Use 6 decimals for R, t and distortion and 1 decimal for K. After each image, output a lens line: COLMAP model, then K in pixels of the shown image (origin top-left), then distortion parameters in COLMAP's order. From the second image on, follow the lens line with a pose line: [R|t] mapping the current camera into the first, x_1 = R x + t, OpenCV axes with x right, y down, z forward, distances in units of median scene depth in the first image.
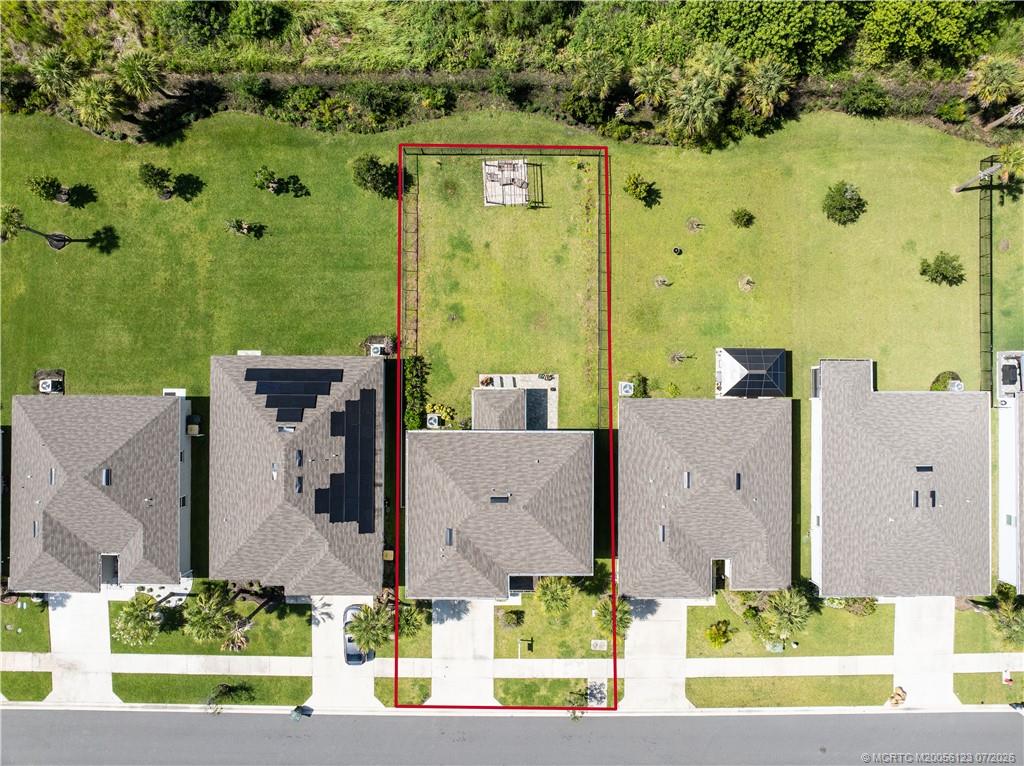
lens RADIAL K [[724.2, 0, 519.1], [0, 724.2, 379.8], [0, 0, 1]] dist [-0.043384, 0.002629]
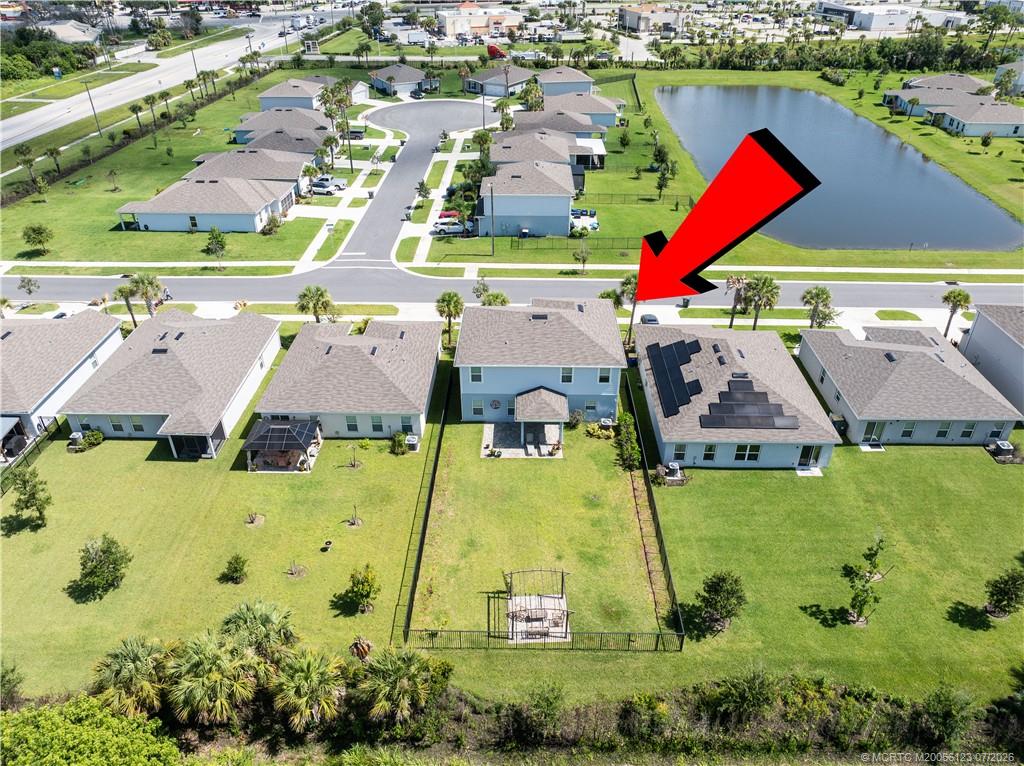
lens RADIAL K [[724.2, 0, 519.1], [0, 724.2, 379.8], [0, 0, 1]] dist [-0.043384, 0.002629]
pose [[-0.999927, -0.011543, 0.003603, 0.000800], [0.009013, -0.512760, 0.858484, -0.777090], [-0.008062, 0.858454, 0.512827, 0.417350]]
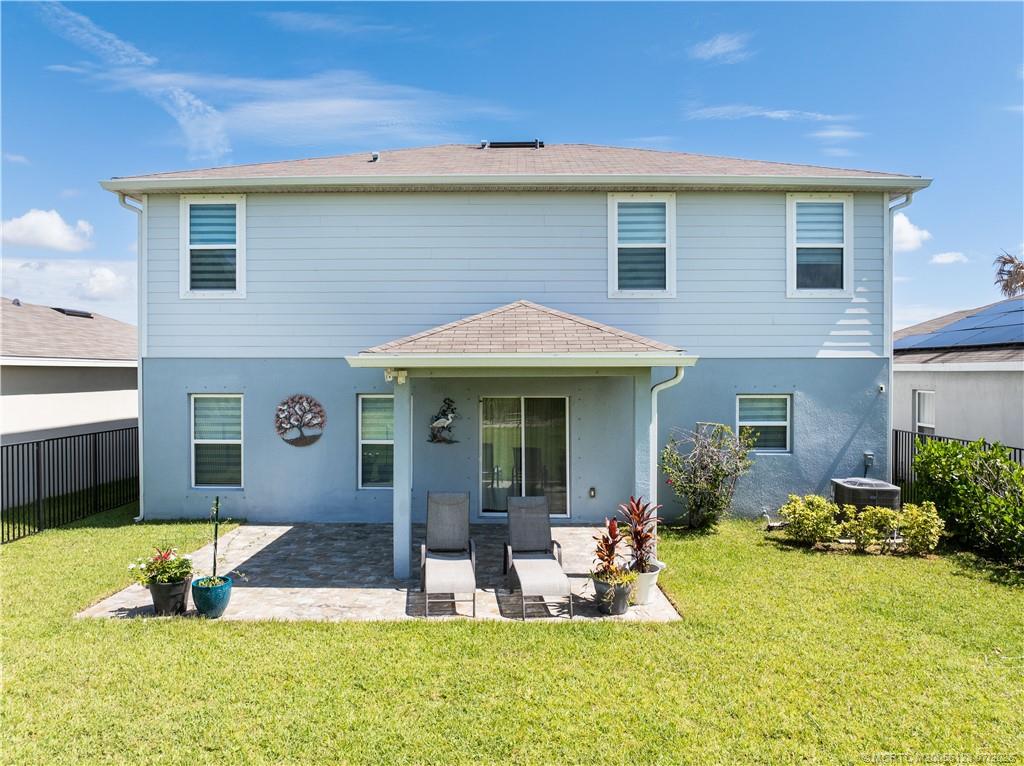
lens RADIAL K [[724.2, 0, 519.1], [0, 724.2, 379.8], [0, 0, 1]] dist [-0.043384, 0.002629]
pose [[-0.999977, -0.004314, 0.005186, -0.026607], [0.005135, 0.011590, 0.999920, -0.132625], [-0.004374, 0.999924, -0.011568, 0.957217]]
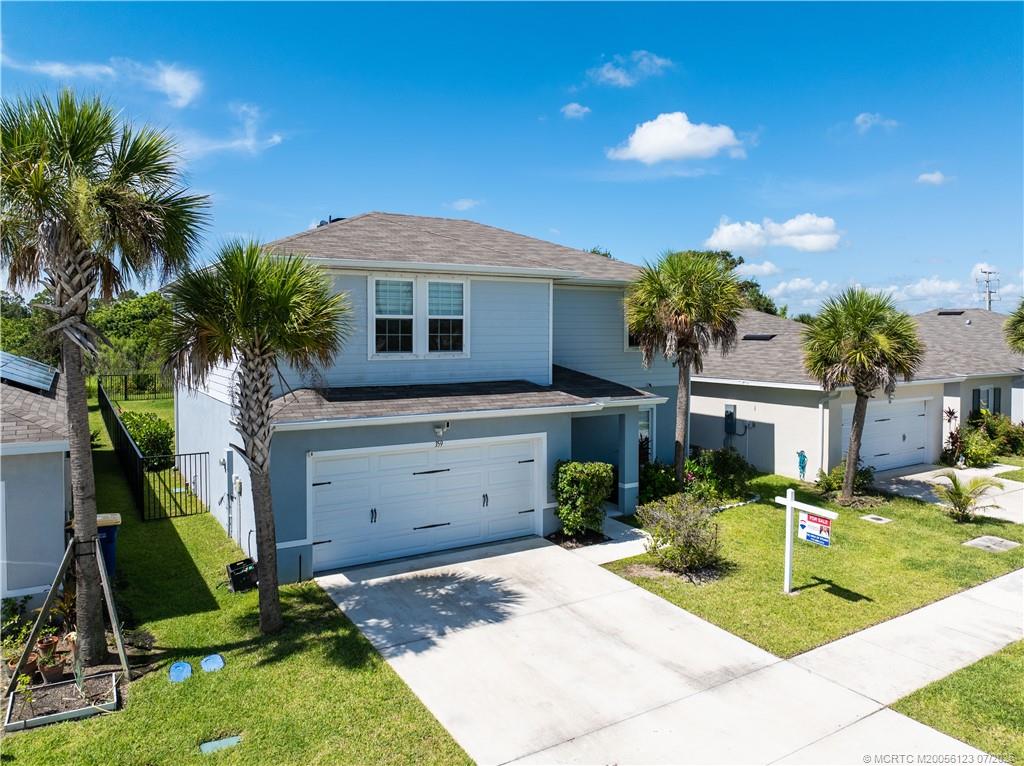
lens RADIAL K [[731.9, 0, 523.1], [0, 731.9, 346.4], [0, 0, 1]] dist [-0.040222, 0.004718]
pose [[0.842097, -0.014770, 0.539124, -0.187041], [0.539264, 0.038228, -0.841269, 0.501145], [-0.008184, 0.999160, 0.040157, 0.917252]]
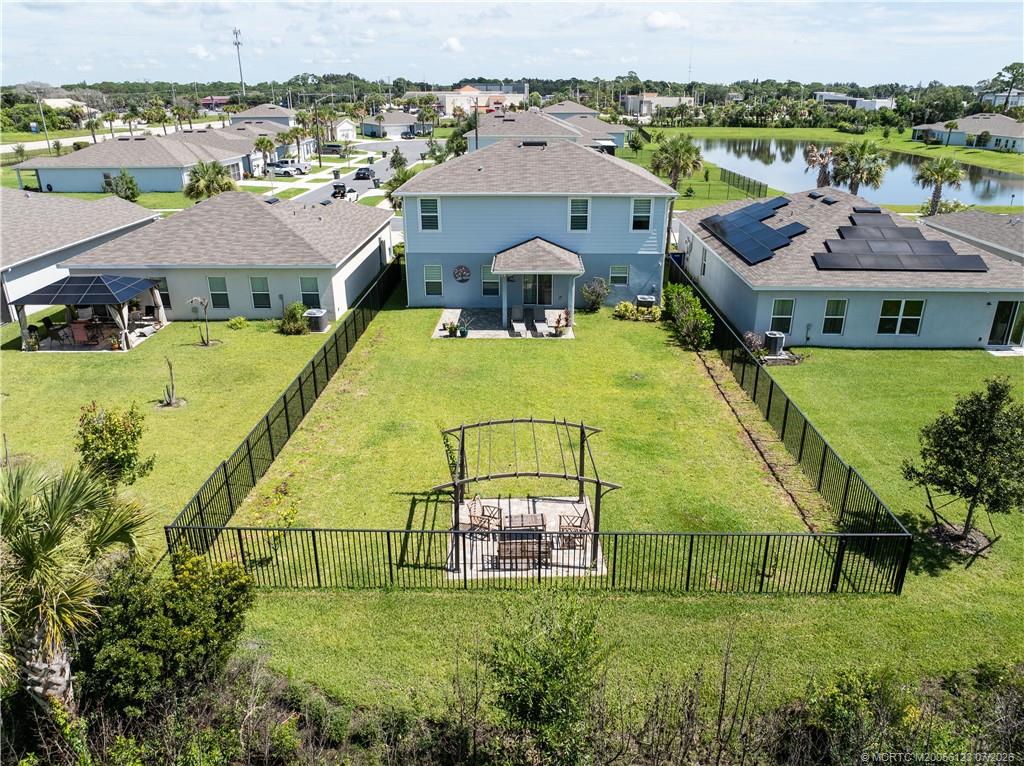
lens RADIAL K [[724.2, 0, 519.1], [0, 724.2, 379.8], [0, 0, 1]] dist [-0.043384, 0.002629]
pose [[-0.999891, -0.009730, 0.011126, -0.019040], [0.013852, -0.354358, 0.935007, -0.532323], [-0.005155, 0.935059, 0.354454, 0.832482]]
